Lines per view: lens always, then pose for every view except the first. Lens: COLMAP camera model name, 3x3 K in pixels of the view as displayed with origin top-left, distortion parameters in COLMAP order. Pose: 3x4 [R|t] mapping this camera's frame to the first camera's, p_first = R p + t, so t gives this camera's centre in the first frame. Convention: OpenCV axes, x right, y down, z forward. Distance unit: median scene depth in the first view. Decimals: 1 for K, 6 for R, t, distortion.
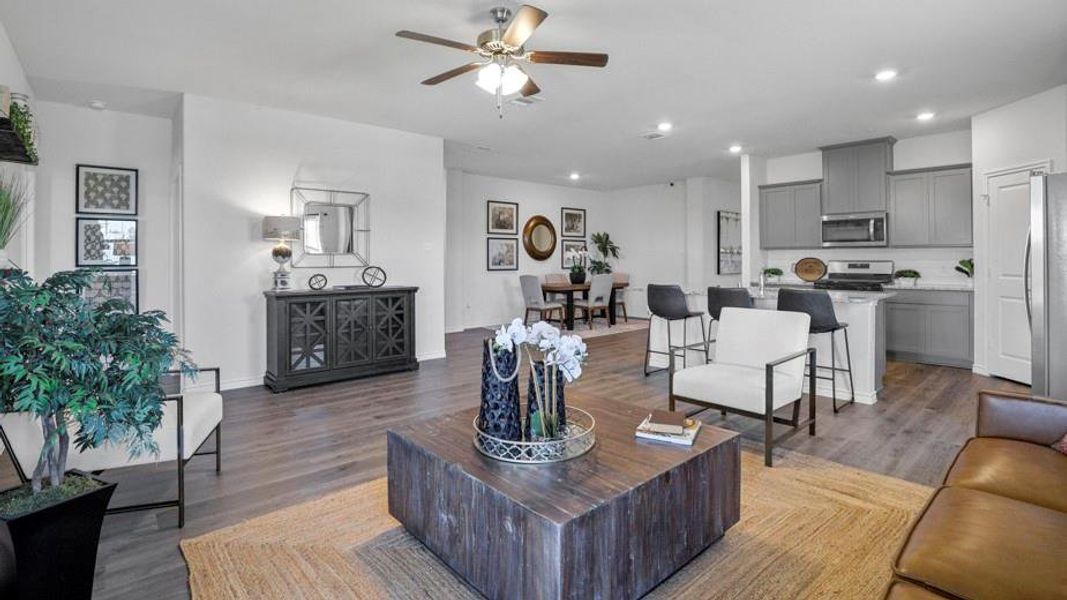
lens RADIAL K [[494.6, 0, 533.3], [0, 494.6, 251.8], [0, 0, 1]] dist [-0.036446, -0.000003]
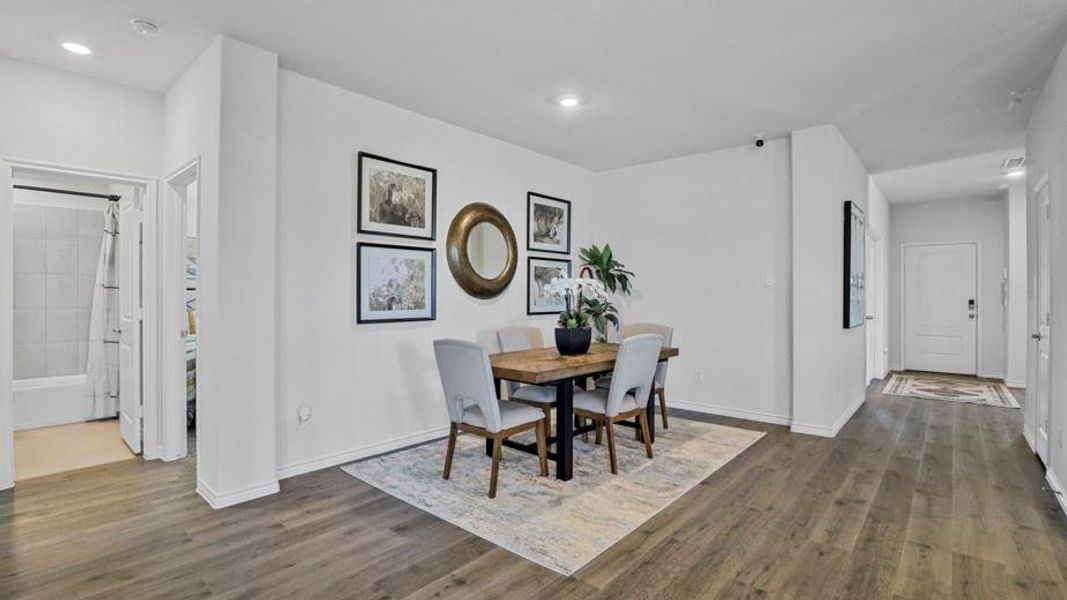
lens RADIAL K [[491.9, 0, 536.9], [0, 491.9, 291.6], [0, 0, 1]] dist [-0.029397, 0.001850]
pose [[0.990422, 0.006922, 0.137898, -0.001432], [-0.008581, 0.999898, 0.011439, 0.005699], [-0.137804, -0.012513, 0.990380, 0.569810]]
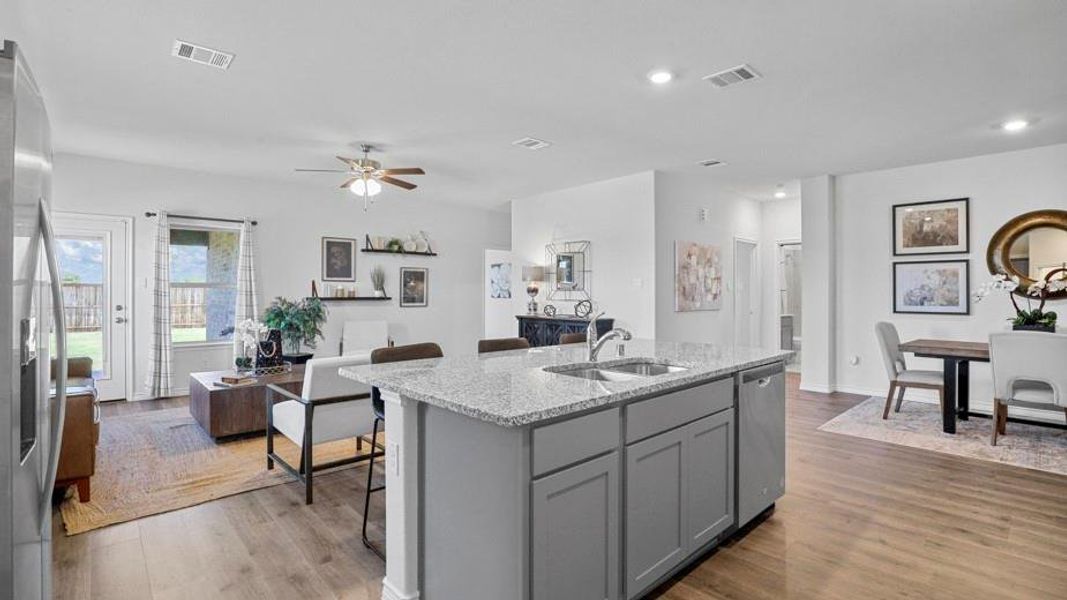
lens RADIAL K [[491.9, 0, 536.9], [0, 491.9, 291.6], [0, 0, 1]] dist [-0.029397, 0.001850]
pose [[0.022824, 0.000694, -0.999739, 0.527306], [0.012336, 0.999923, 0.000975, 0.003279], [0.999663, -0.012356, 0.022813, 0.507907]]
